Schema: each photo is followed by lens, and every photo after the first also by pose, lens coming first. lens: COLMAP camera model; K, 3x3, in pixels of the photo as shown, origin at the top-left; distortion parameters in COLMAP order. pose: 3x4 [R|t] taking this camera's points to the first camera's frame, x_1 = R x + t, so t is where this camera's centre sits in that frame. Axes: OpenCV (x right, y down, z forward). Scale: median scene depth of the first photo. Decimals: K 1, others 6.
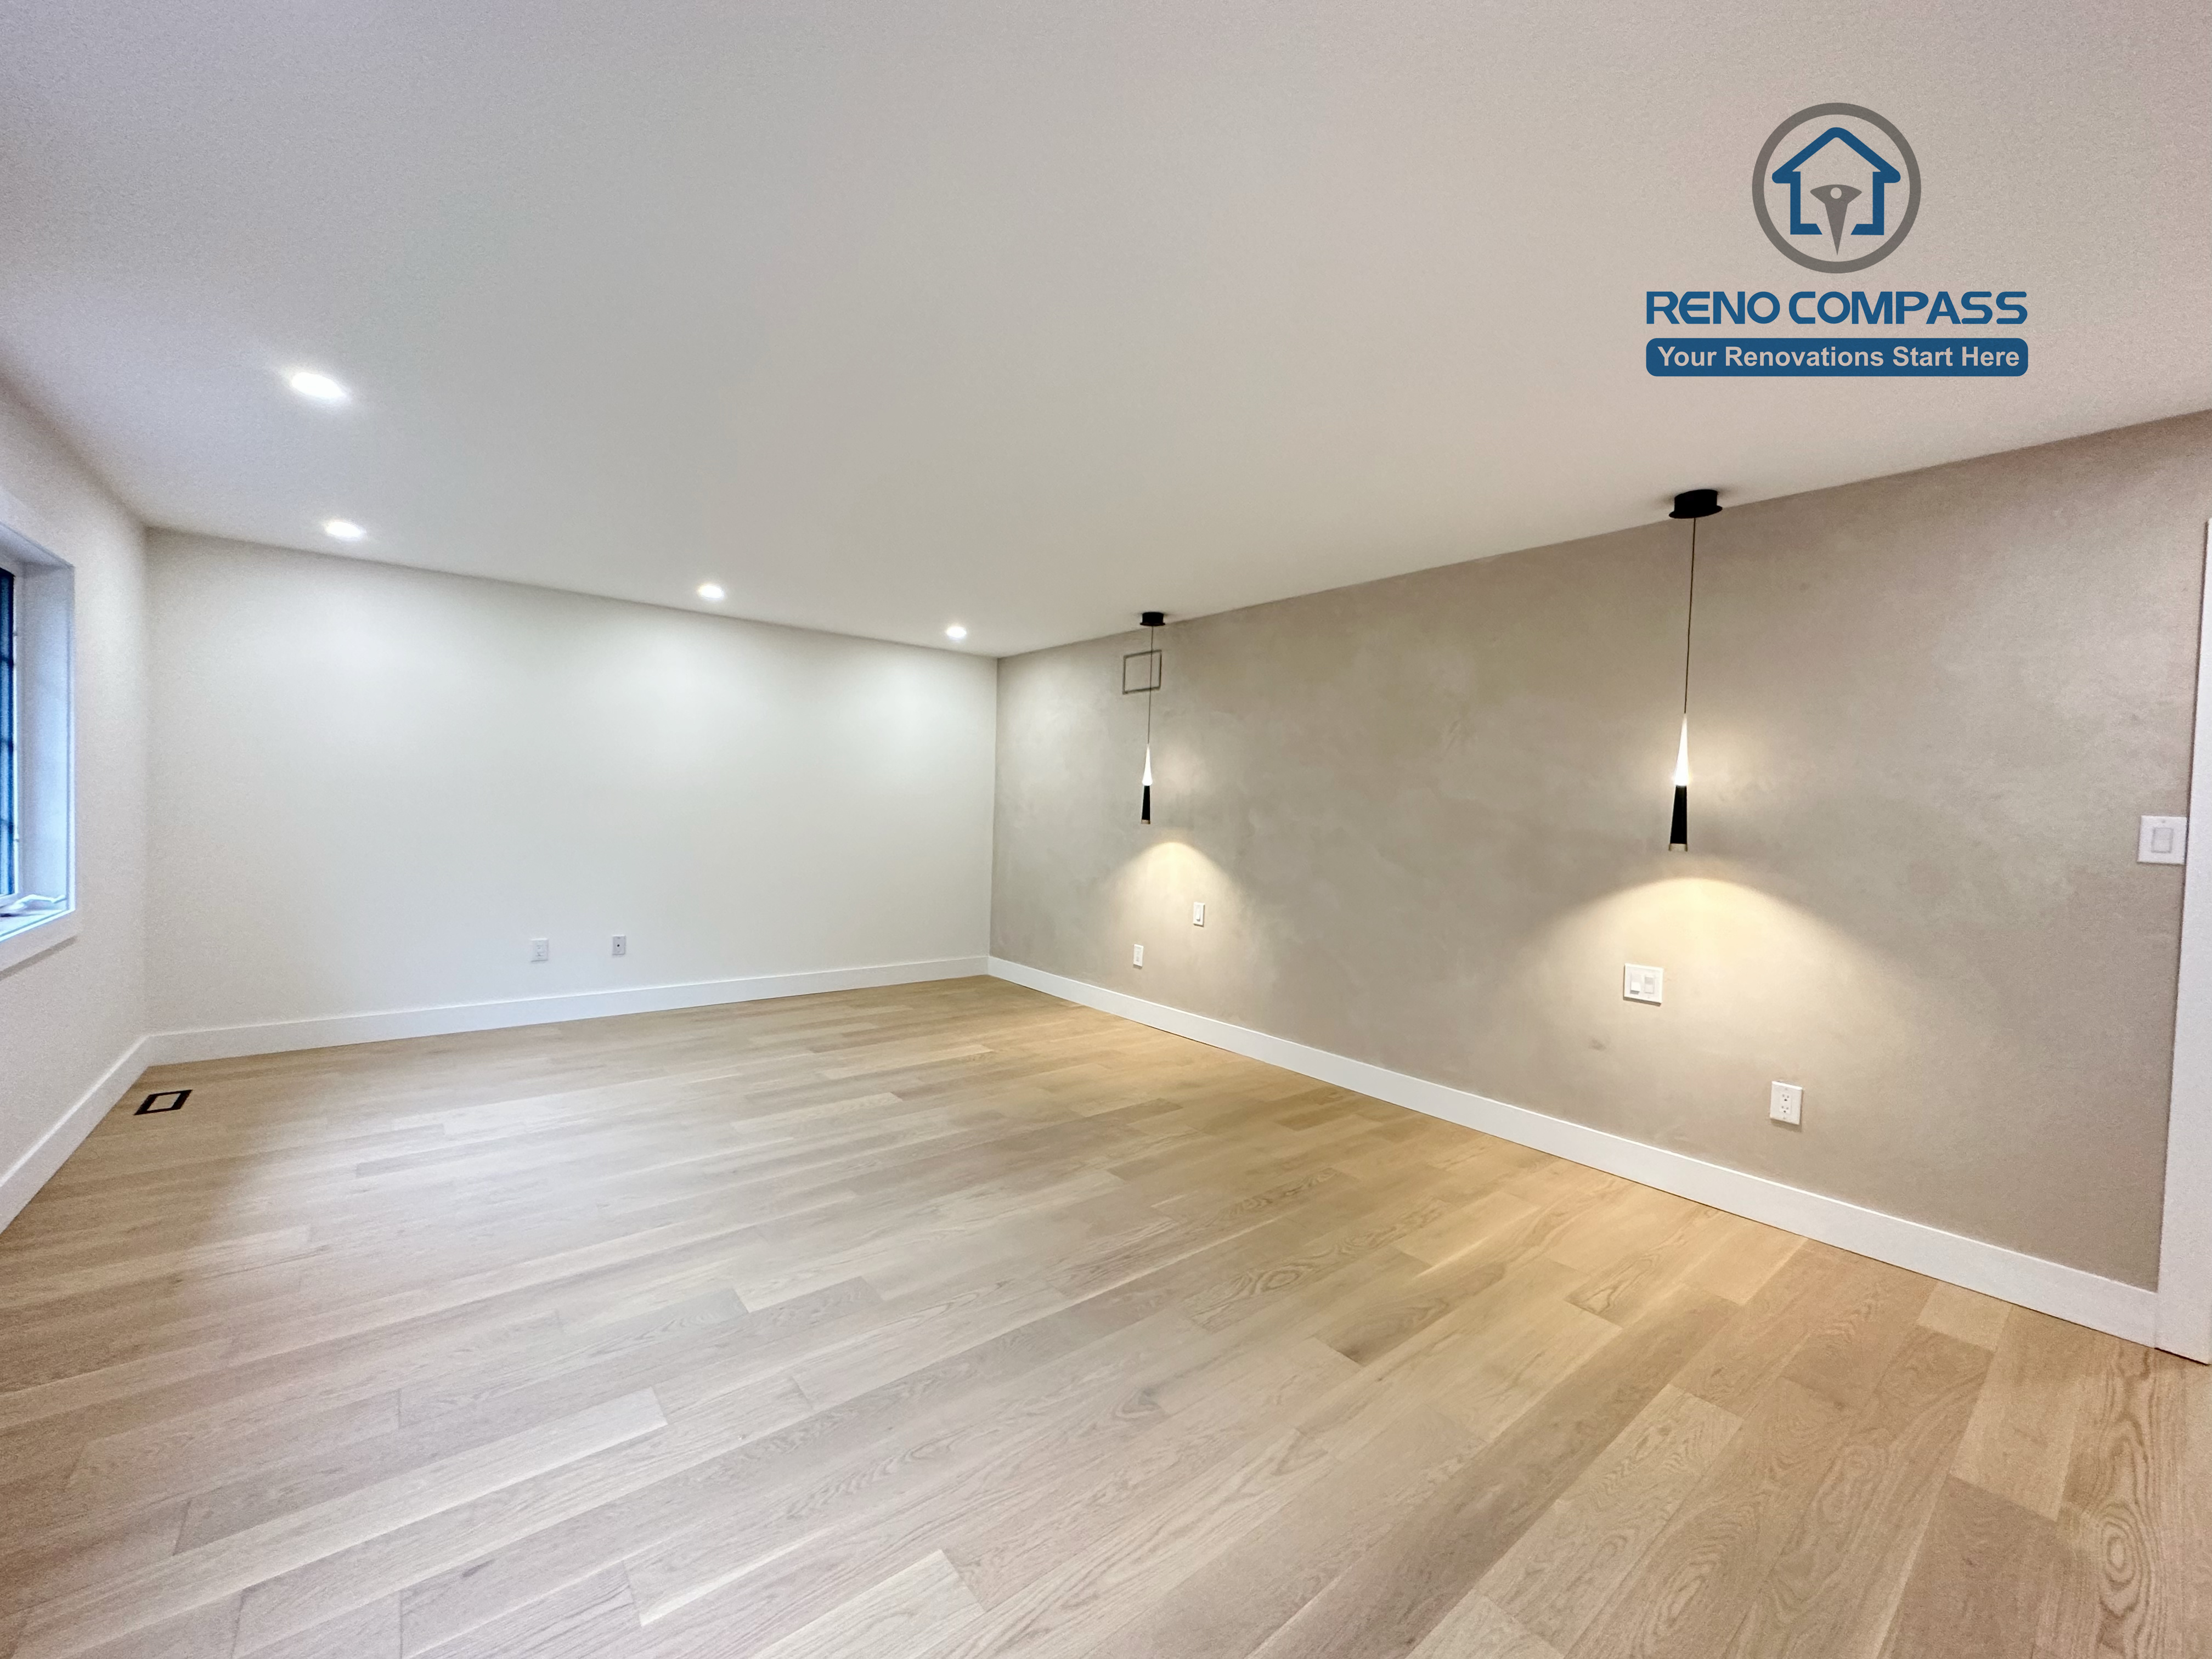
lens RADIAL K [[881.1, 0, 1106.0], [0, 881.1, 829.5], [0, 0, 1]] dist [-0.003558, 0.000141]
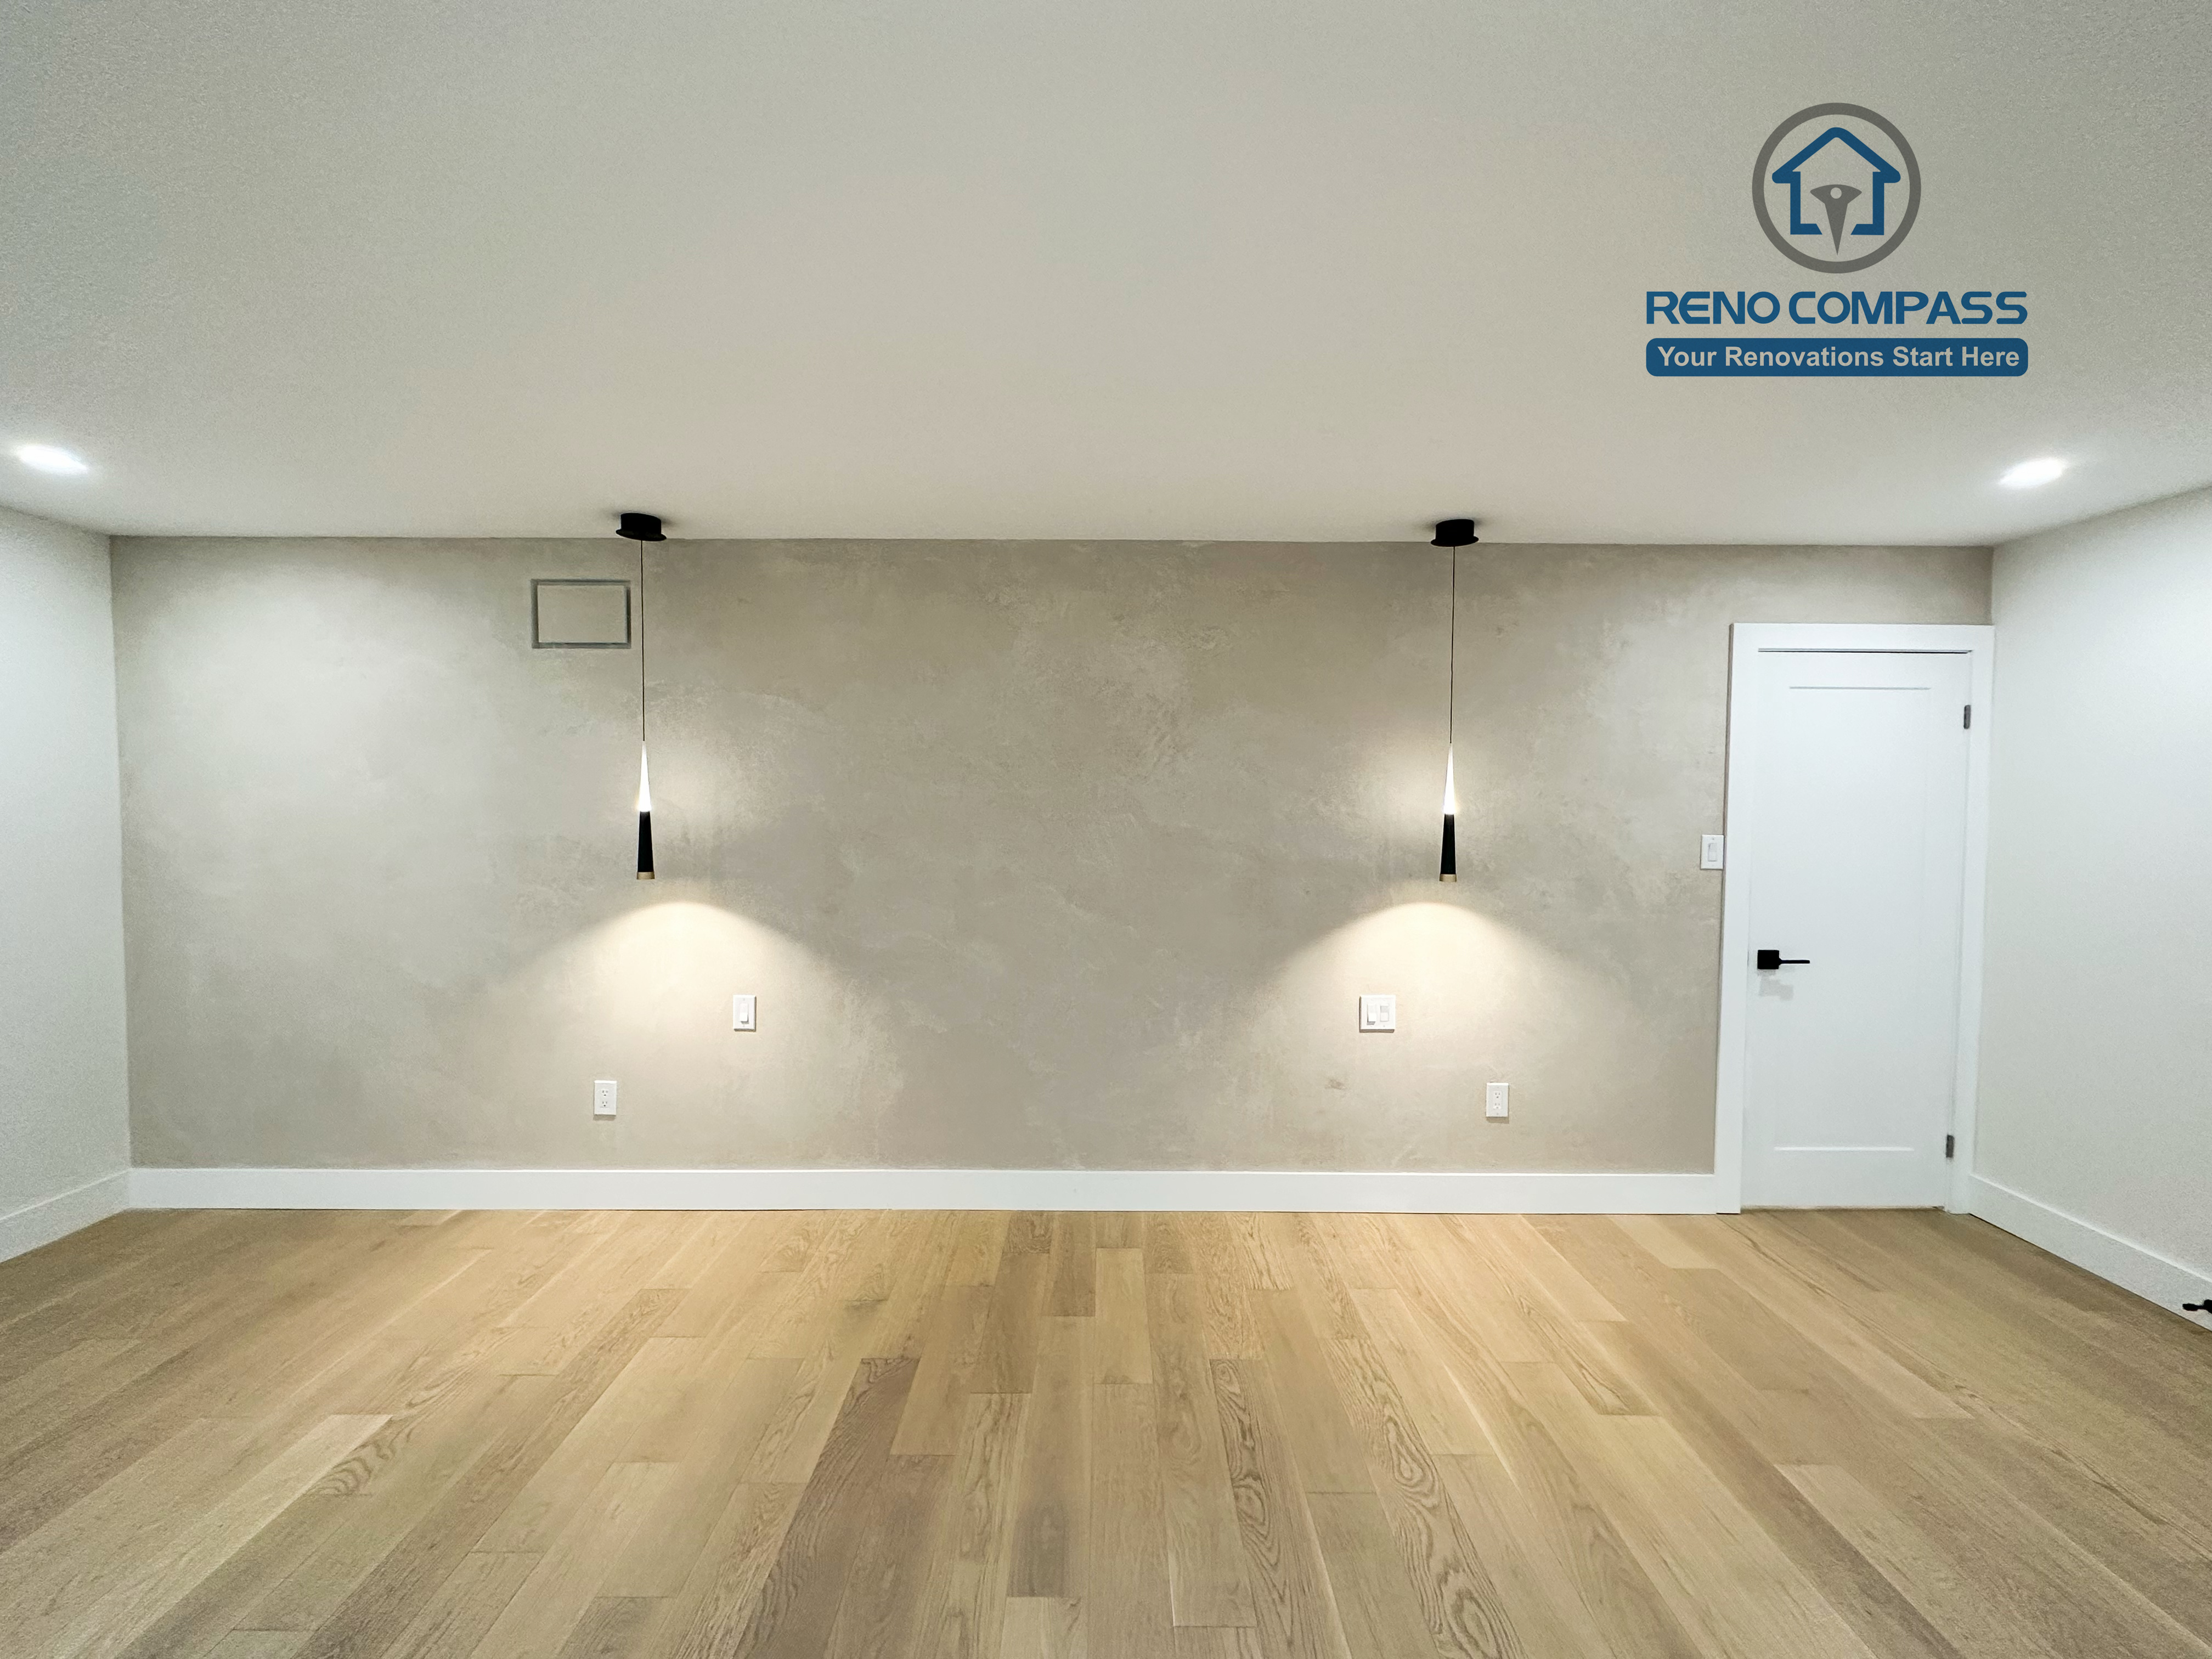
lens RADIAL K [[881.1, 0, 1106.0], [0, 881.1, 829.5], [0, 0, 1]] dist [-0.003558, 0.000141]
pose [[0.627815, -0.058376, 0.776170, -0.313959], [0.036443, 0.998295, 0.045605, -0.080540], [-0.777509, -0.000345, 0.628872, 0.579730]]
